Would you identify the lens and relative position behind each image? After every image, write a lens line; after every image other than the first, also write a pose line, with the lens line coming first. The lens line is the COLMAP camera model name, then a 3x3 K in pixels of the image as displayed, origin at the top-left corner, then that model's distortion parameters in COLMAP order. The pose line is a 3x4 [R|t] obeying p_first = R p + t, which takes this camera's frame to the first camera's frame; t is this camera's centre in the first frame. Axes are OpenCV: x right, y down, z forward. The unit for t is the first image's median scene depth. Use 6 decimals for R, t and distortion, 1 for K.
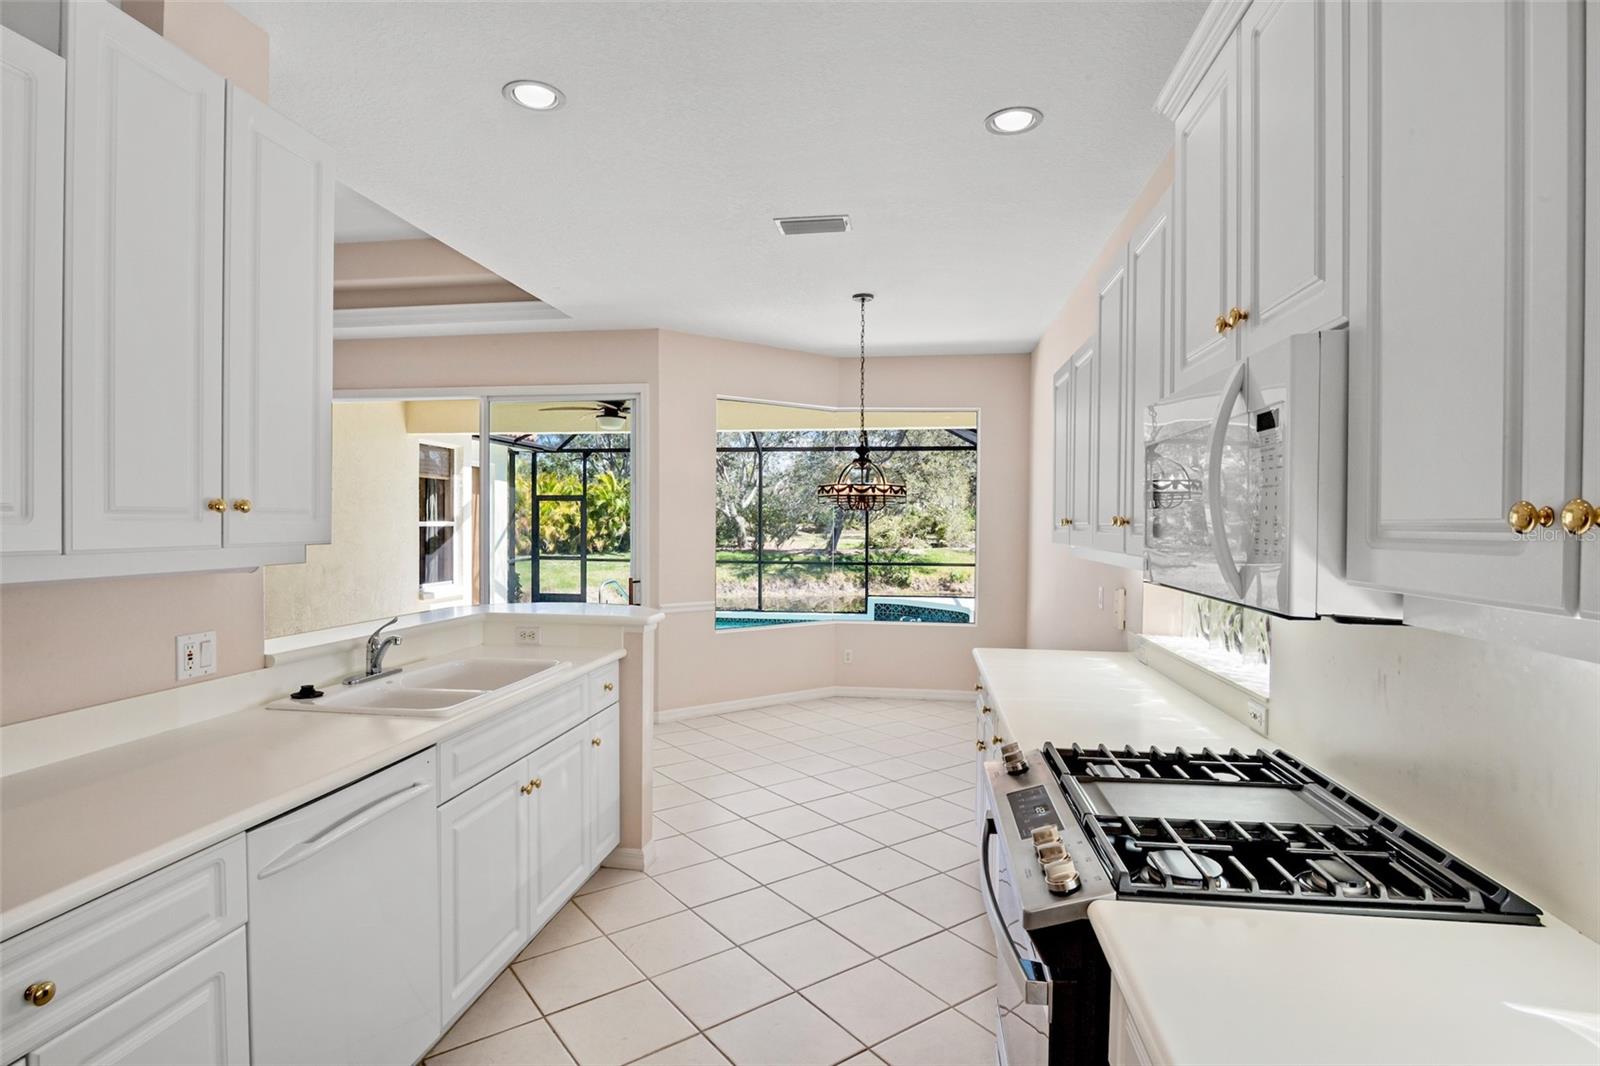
lens RADIAL K [[811.5, 0, 811.2], [0, 811.5, 529.3], [0, 0, 1]] dist [0.019660, 0.000271]
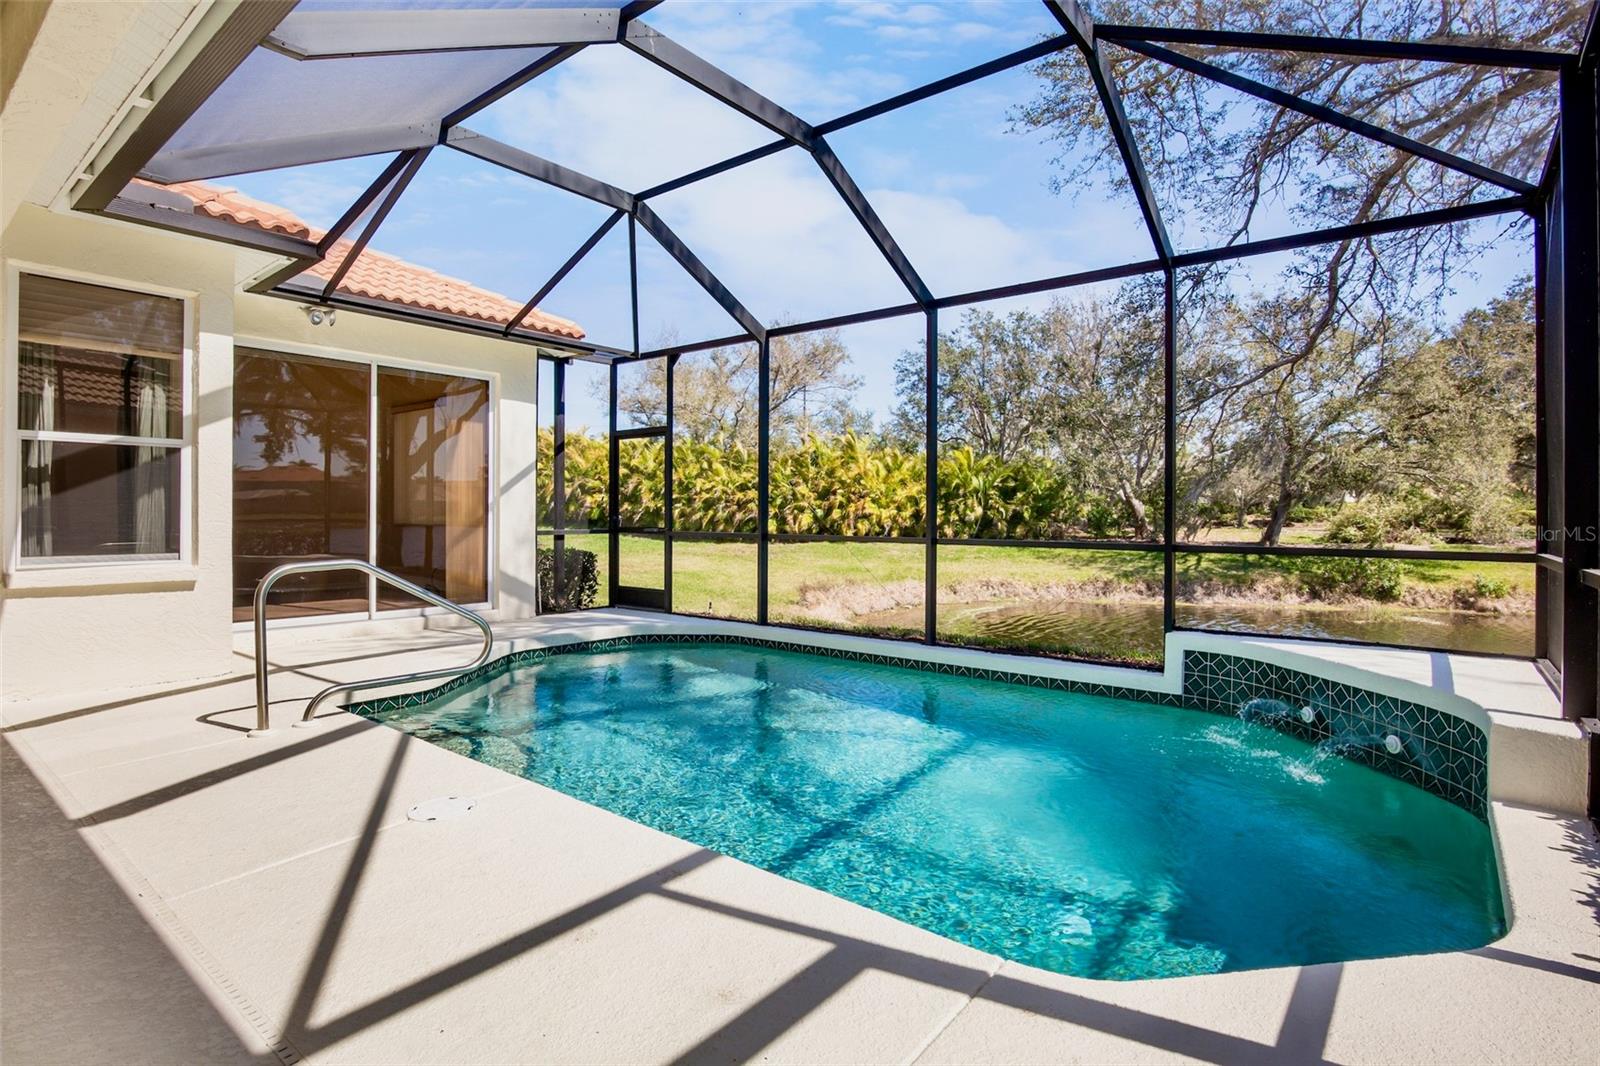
lens RADIAL K [[809.0, 0, 799.9], [0, 809.0, 520.4], [0, 0, 1]] dist [-0.022335, 0.000688]
pose [[0.856031, 0.002715, -0.516918, 0.043260], [-0.005237, 0.999980, -0.003421, 0.011524], [0.516898, 0.005636, 0.856028, 0.209165]]
